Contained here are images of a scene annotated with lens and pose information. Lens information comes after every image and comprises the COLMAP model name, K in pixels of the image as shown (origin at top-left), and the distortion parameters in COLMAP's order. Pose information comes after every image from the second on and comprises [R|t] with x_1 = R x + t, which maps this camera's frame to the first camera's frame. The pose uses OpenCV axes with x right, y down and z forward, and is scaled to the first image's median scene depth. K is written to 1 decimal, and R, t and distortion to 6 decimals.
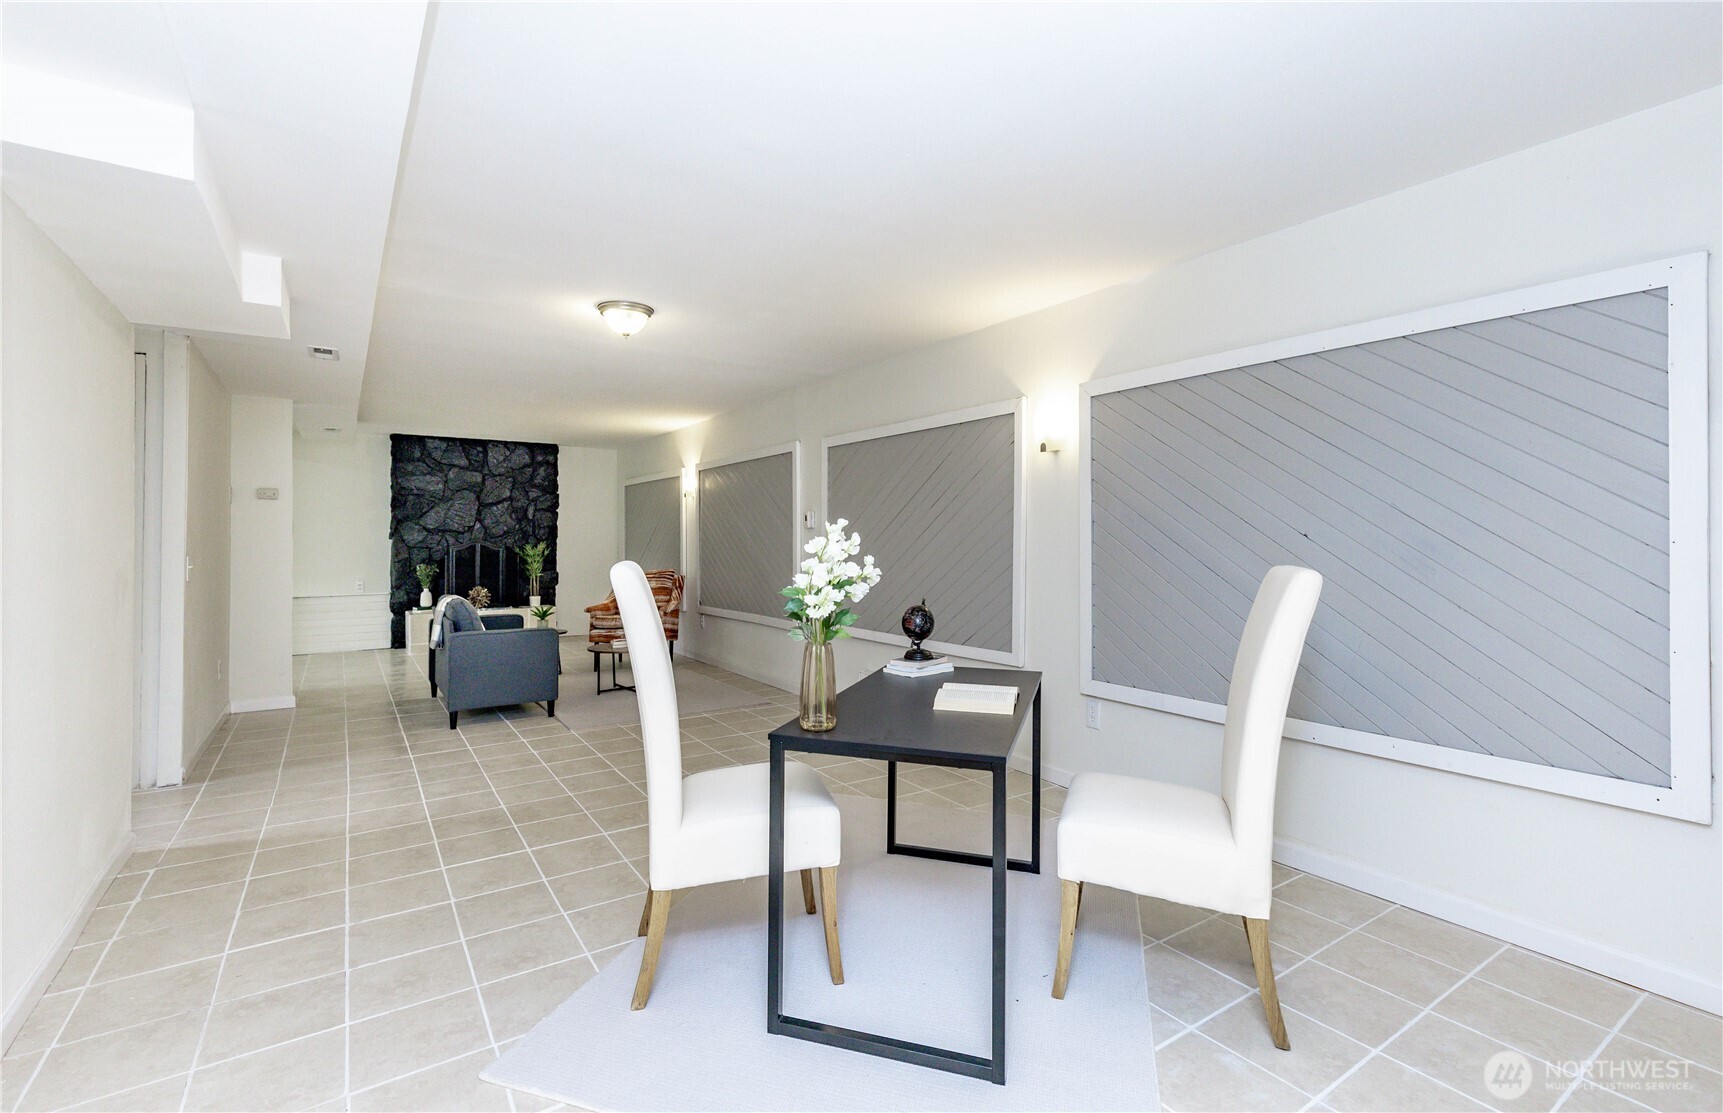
lens RADIAL K [[776.2, 0, 859.7], [0, 776.2, 544.1], [0, 0, 1]] dist [-0.000069, -0.000002]
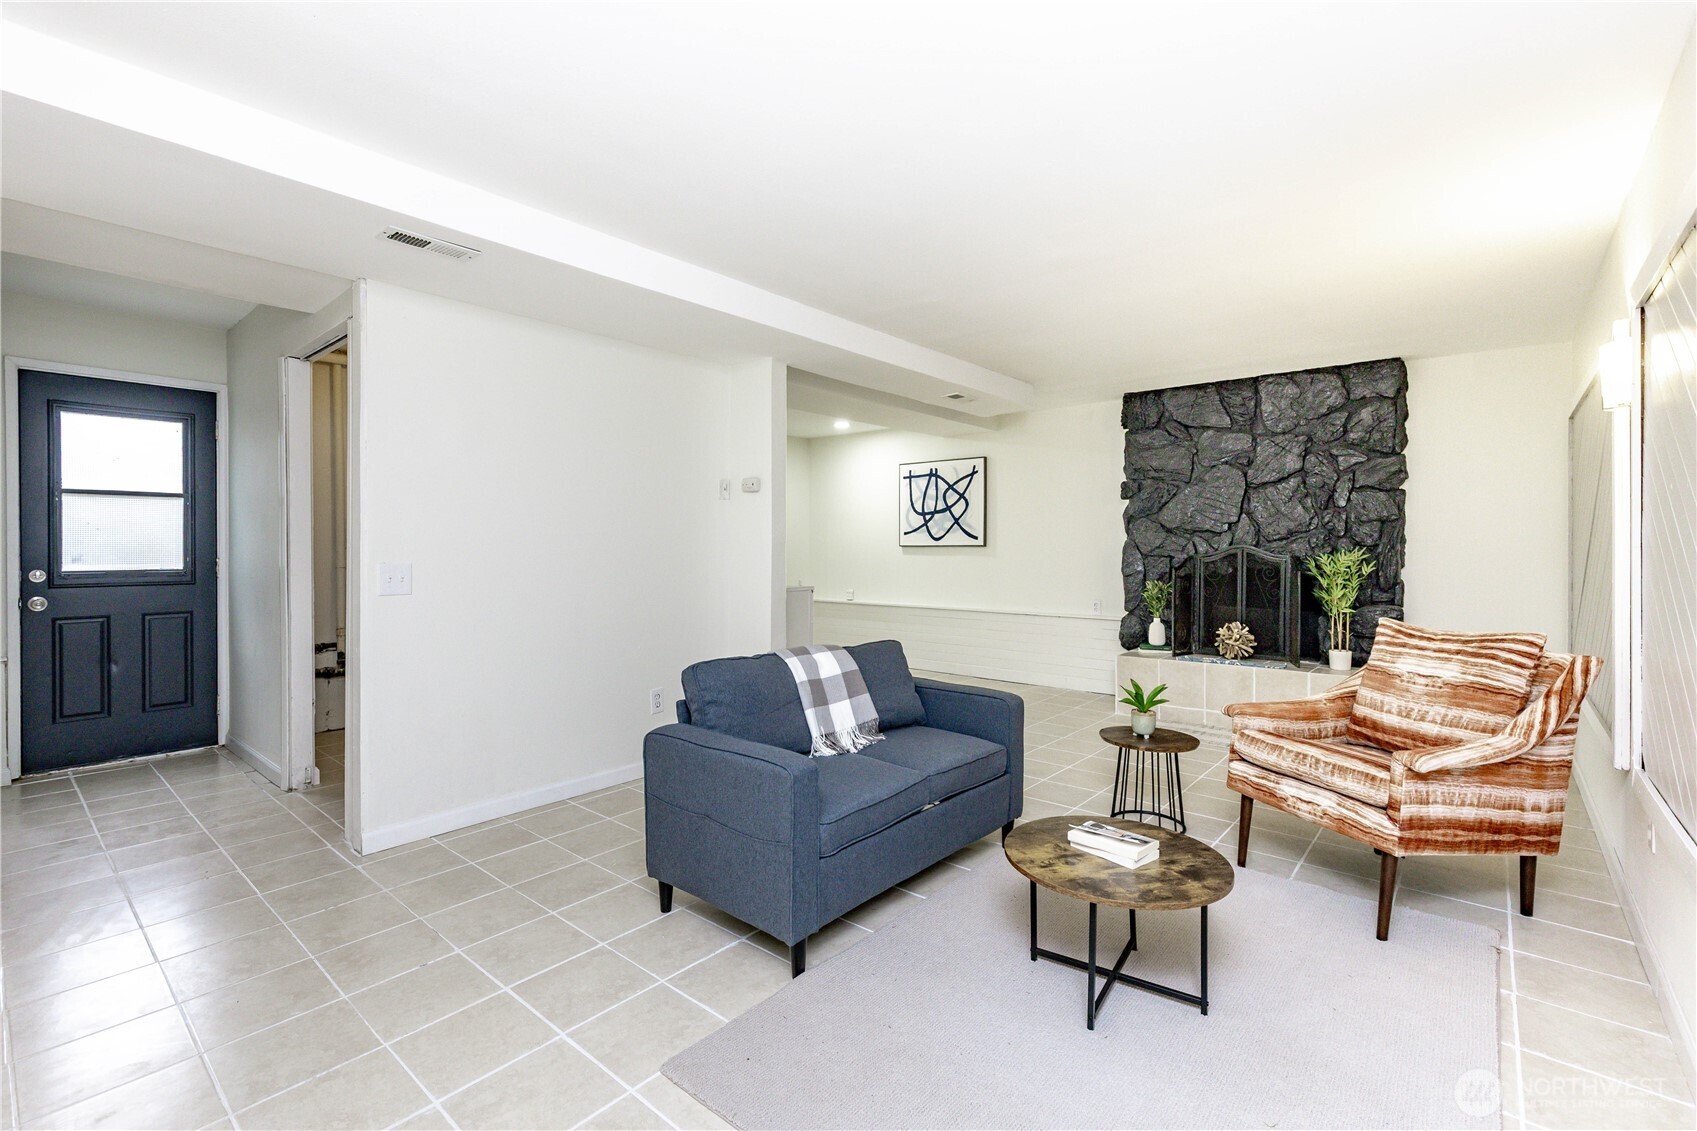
lens RADIAL K [[752.0, 0, 842.7], [0, 752.0, 550.2], [0, 0, 1]] dist [0.002573, 0.000217]
pose [[0.265476, 0.009223, -0.964073, -0.008900], [-0.007162, 0.999946, 0.007594, -0.003227], [0.964091, 0.004889, 0.265527, 0.537437]]
